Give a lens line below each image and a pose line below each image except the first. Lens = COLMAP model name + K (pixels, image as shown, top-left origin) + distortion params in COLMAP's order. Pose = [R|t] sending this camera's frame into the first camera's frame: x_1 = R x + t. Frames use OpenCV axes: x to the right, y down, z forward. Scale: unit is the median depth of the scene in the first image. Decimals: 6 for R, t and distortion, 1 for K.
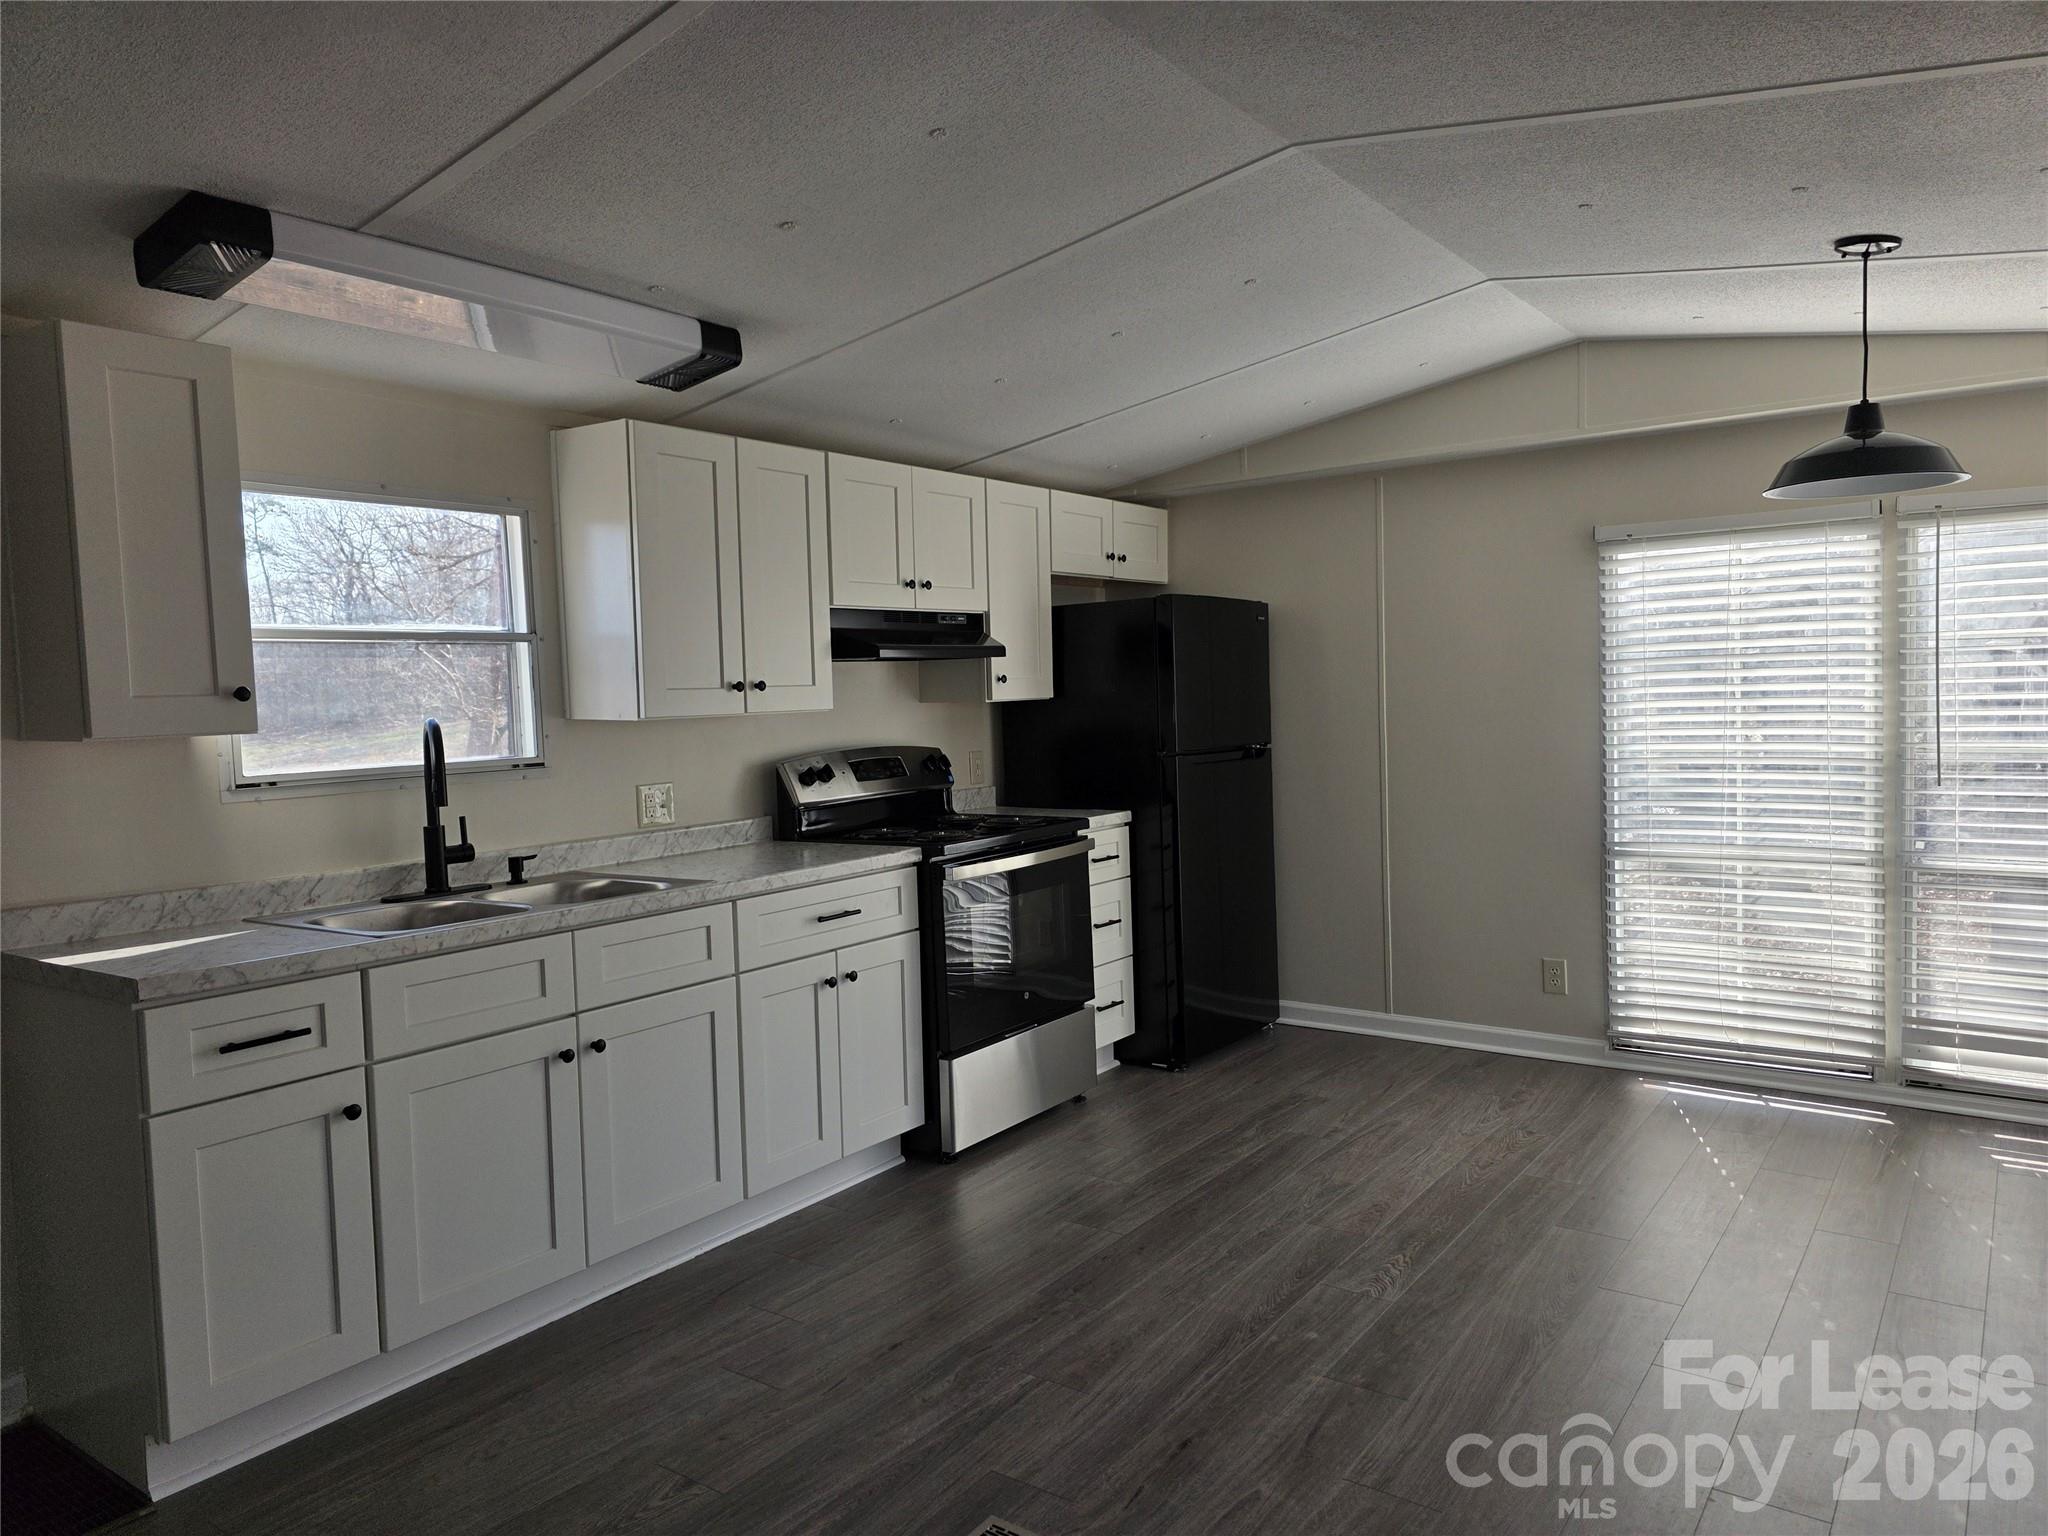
lens RADIAL K [[1329.2, 0, 1024.0], [0, 1329.2, 768.0], [0, 0, 1]] dist [0.002548, 0.002150]
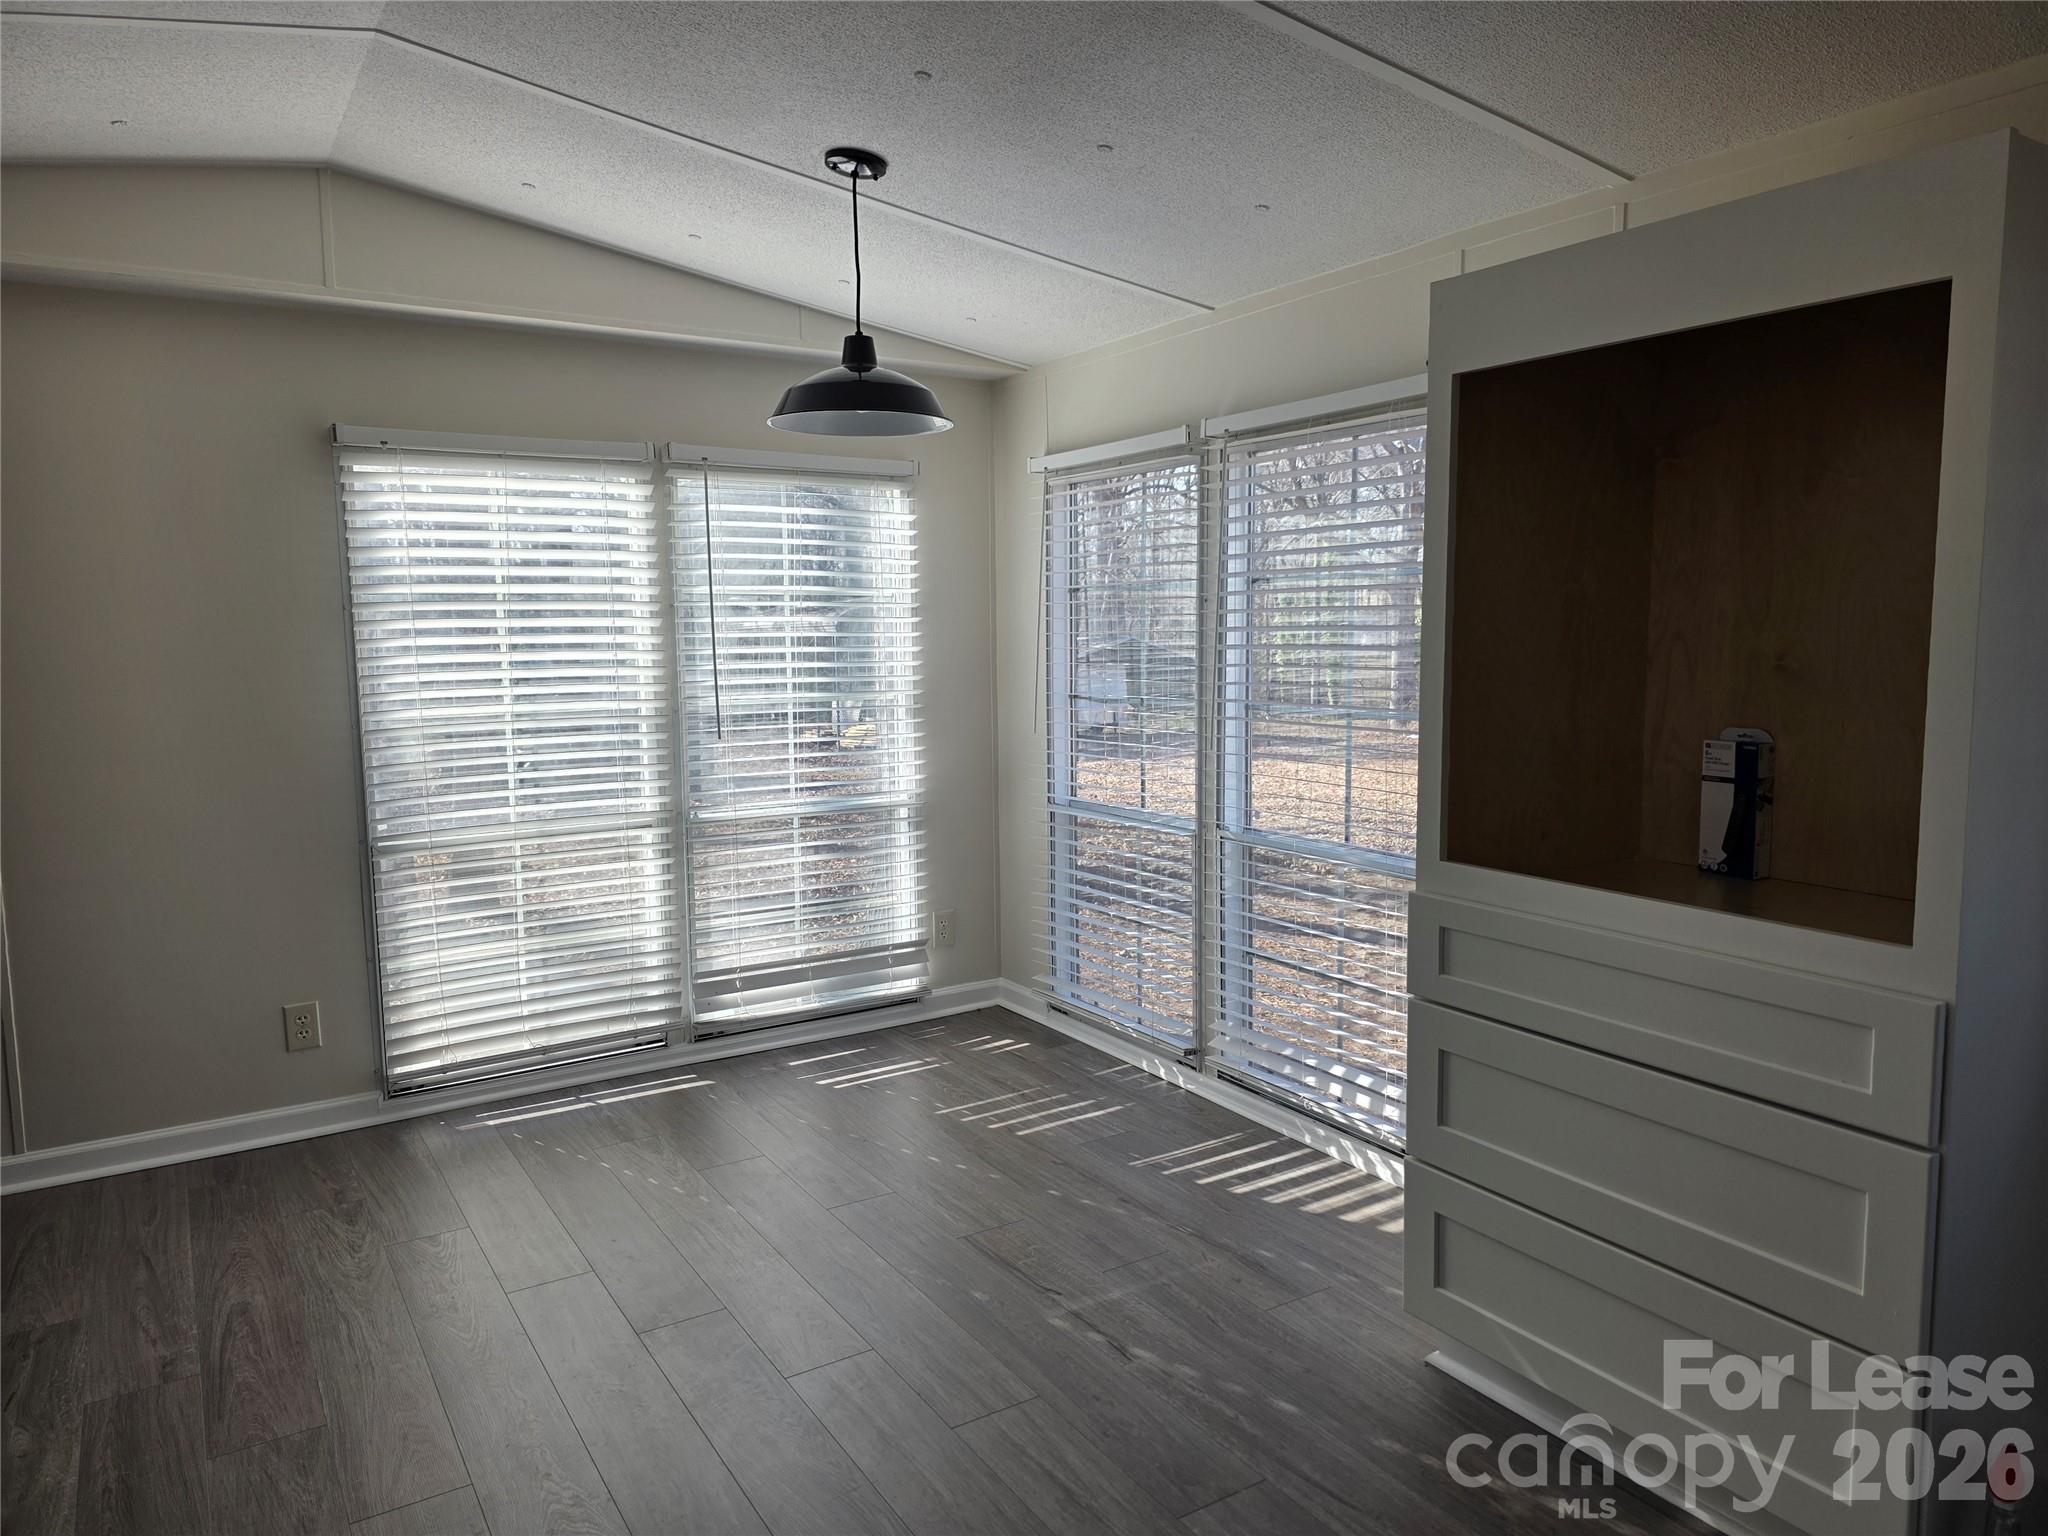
lens RADIAL K [[1358.1, 0, 1024.0], [0, 1358.1, 768.0], [0, 0, 1]] dist [-0.002571, 0.005263]
pose [[0.346754, -0.073325, 0.935086, -0.184075], [0.054711, 0.996823, 0.057878, -0.010718], [-0.936359, 0.031090, 0.349664, 0.403538]]
